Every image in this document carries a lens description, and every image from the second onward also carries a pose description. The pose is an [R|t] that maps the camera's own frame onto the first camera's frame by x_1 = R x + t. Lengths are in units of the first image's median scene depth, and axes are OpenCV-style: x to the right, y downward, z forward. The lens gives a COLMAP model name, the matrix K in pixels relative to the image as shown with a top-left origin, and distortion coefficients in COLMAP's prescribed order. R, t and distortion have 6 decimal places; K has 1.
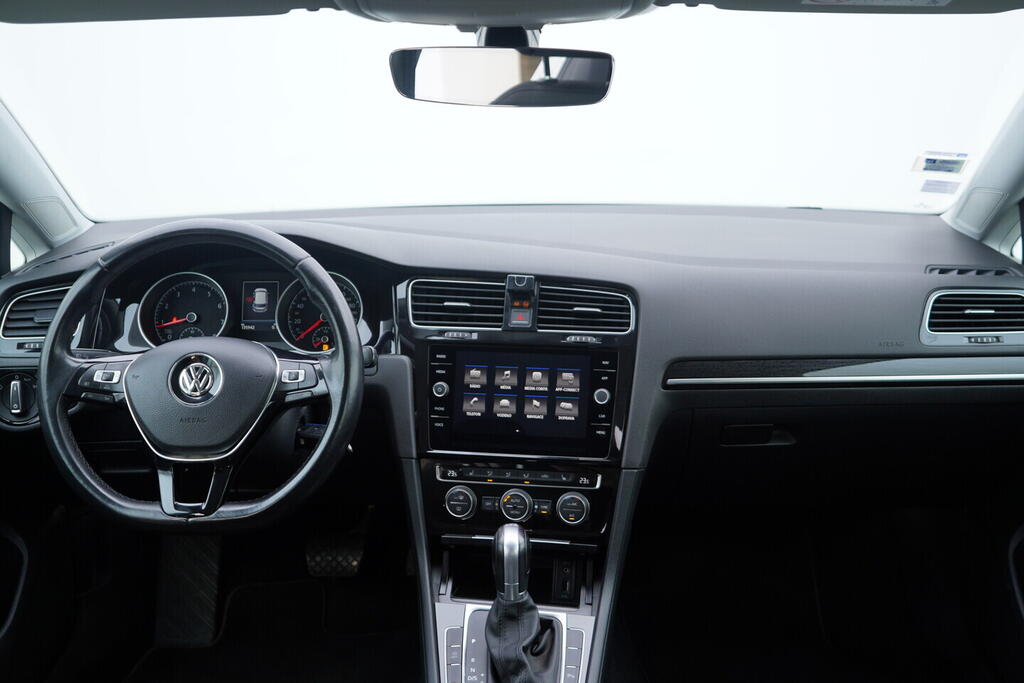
lens RADIAL K [[1041.7, 0, 511.1], [0, 1041.7, 345.3], [0, 0, 1]] dist [0.005453, 0.000000]
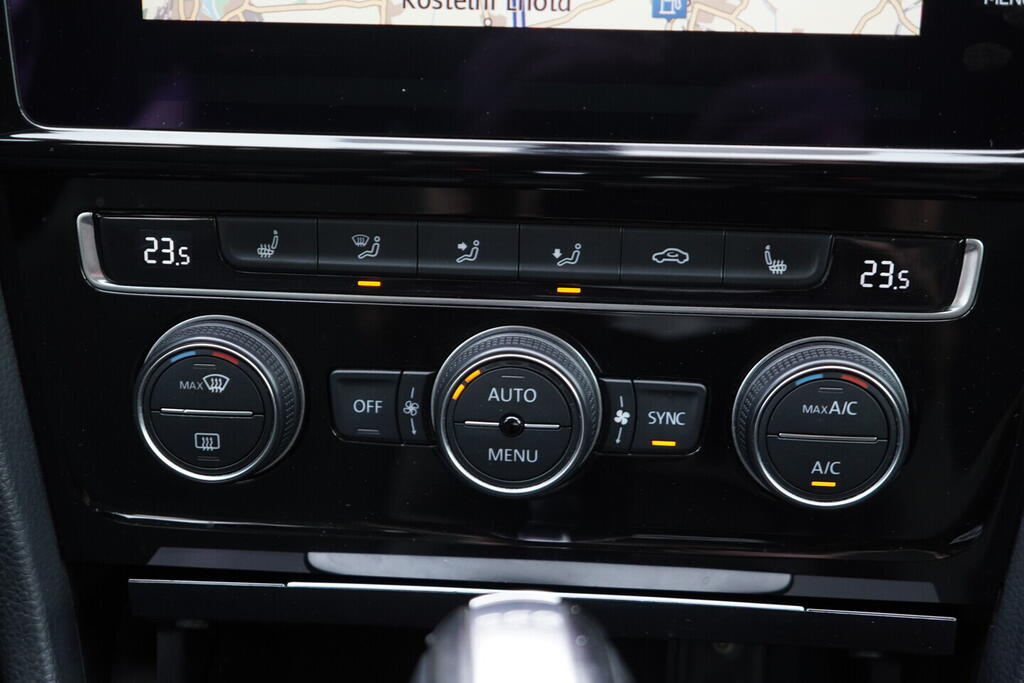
lens RADIAL K [[1041.7, 0, 514.0], [0, 1041.7, 339.0], [0, 0, 1]] dist [0.005453, 0.000000]
pose [[0.996033, -0.034804, 0.081892, -0.010404], [0.013993, 0.970147, 0.242113, 0.095410], [-0.087874, -0.240007, 0.966786, 0.823728]]
